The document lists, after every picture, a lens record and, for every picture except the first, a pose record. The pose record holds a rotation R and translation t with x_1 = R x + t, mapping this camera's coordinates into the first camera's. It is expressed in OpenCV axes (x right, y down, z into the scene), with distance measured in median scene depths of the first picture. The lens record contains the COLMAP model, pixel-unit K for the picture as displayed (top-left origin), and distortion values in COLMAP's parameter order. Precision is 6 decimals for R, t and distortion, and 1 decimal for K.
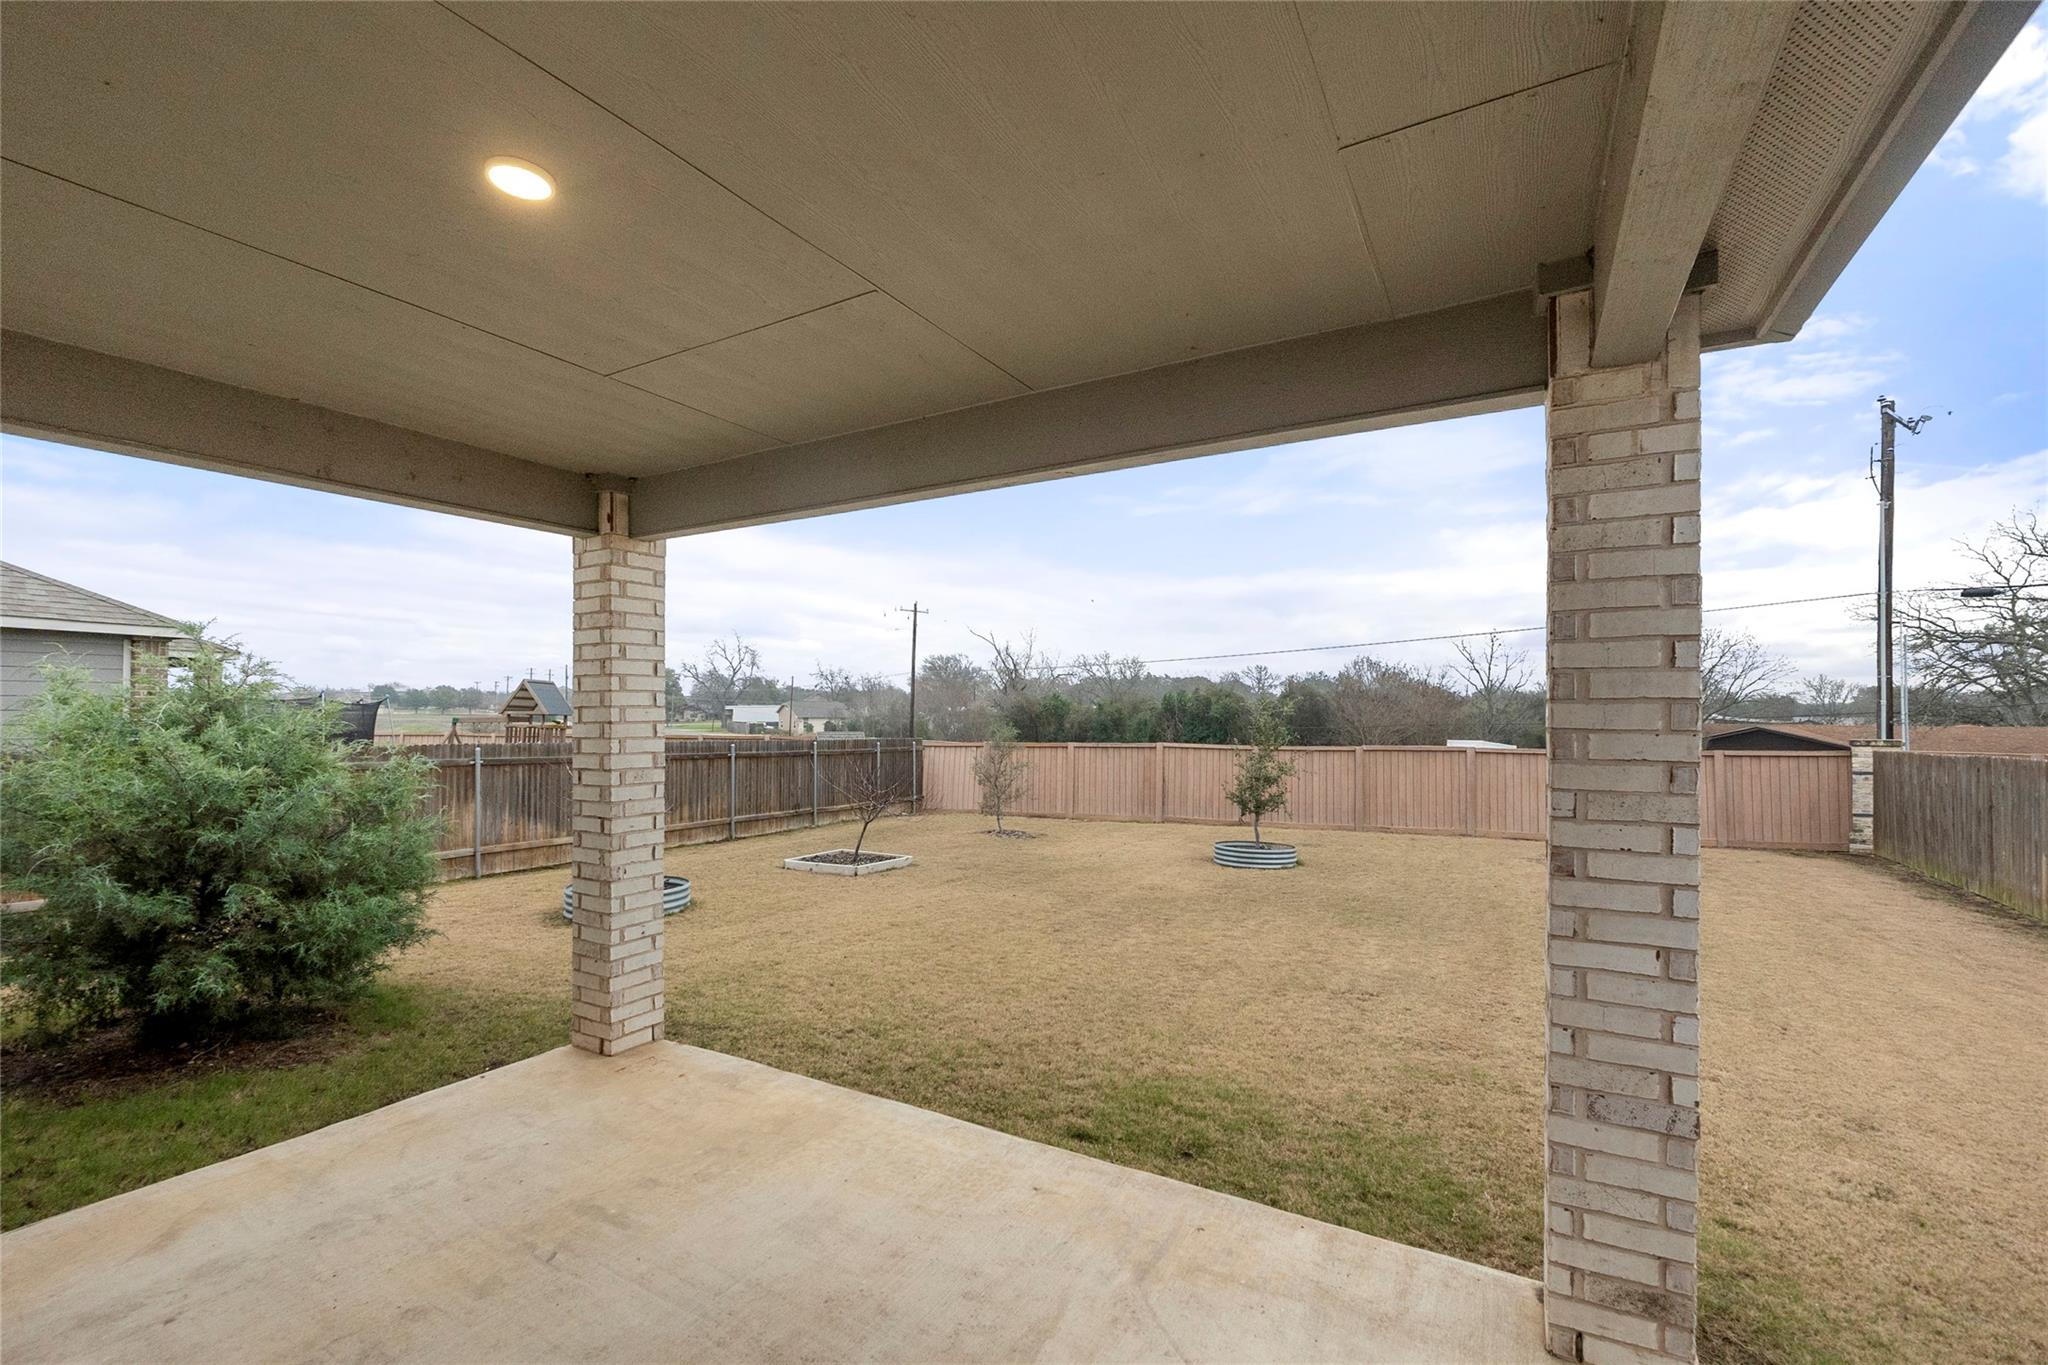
lens RADIAL K [[866.7, 0, 1016.3], [0, 866.7, 700.8], [0, 0, 1]] dist [-0.010720, 0.001250]
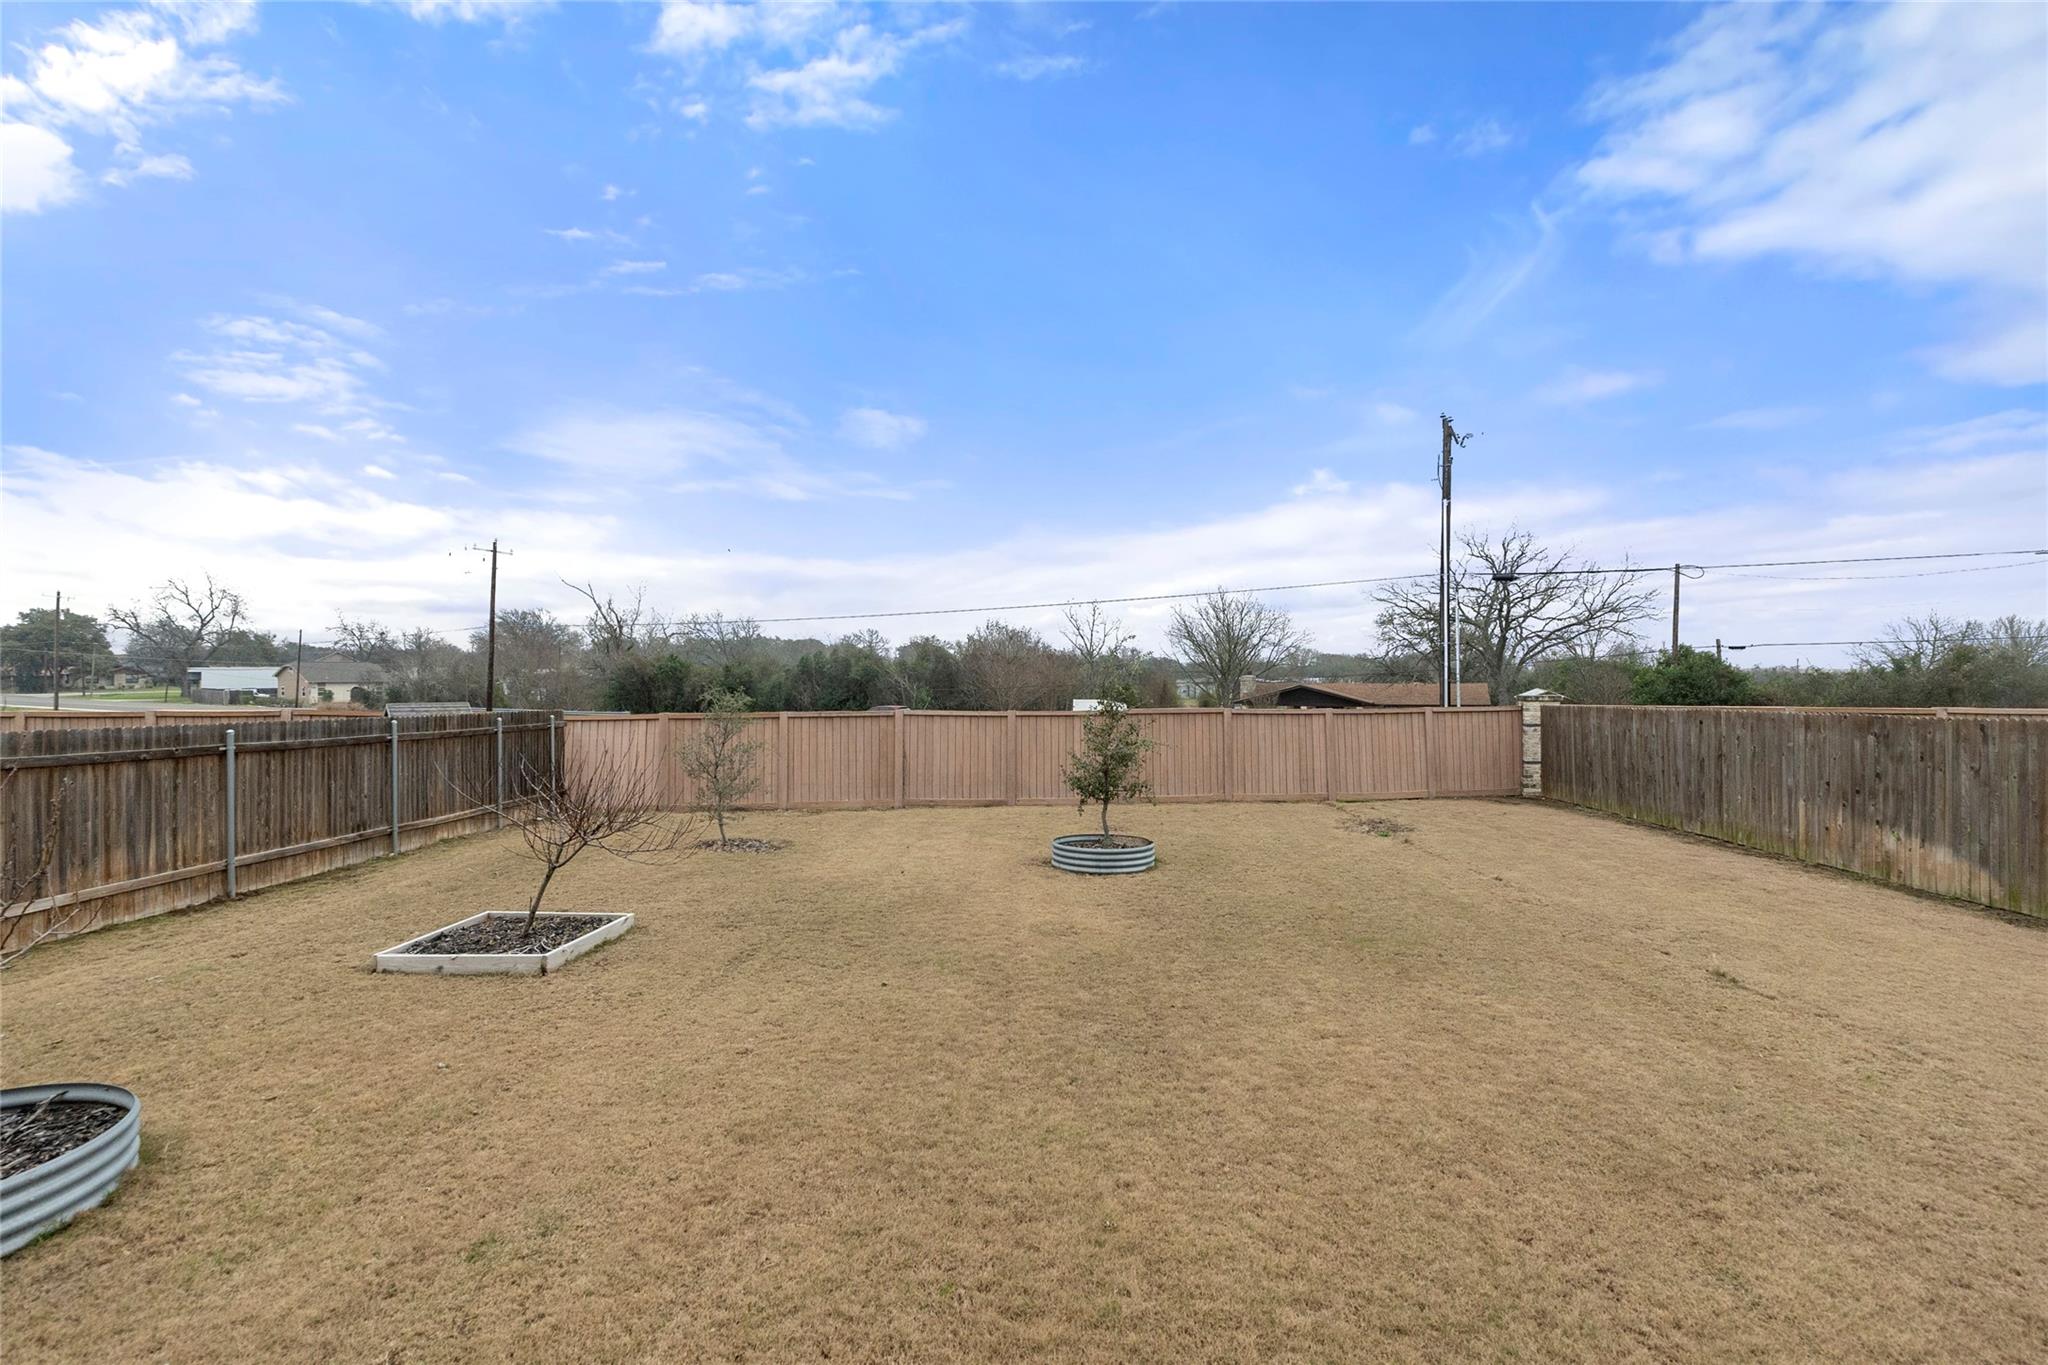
lens RADIAL K [[866.7, 0, 1028.6], [0, 866.7, 674.2], [0, 0, 1]] dist [-0.010720, 0.001250]
pose [[0.900020, -0.002415, 0.435843, -0.074424], [-0.003044, 0.999925, 0.011825, 0.004269], [-0.435839, -0.011969, 0.899945, 0.195124]]
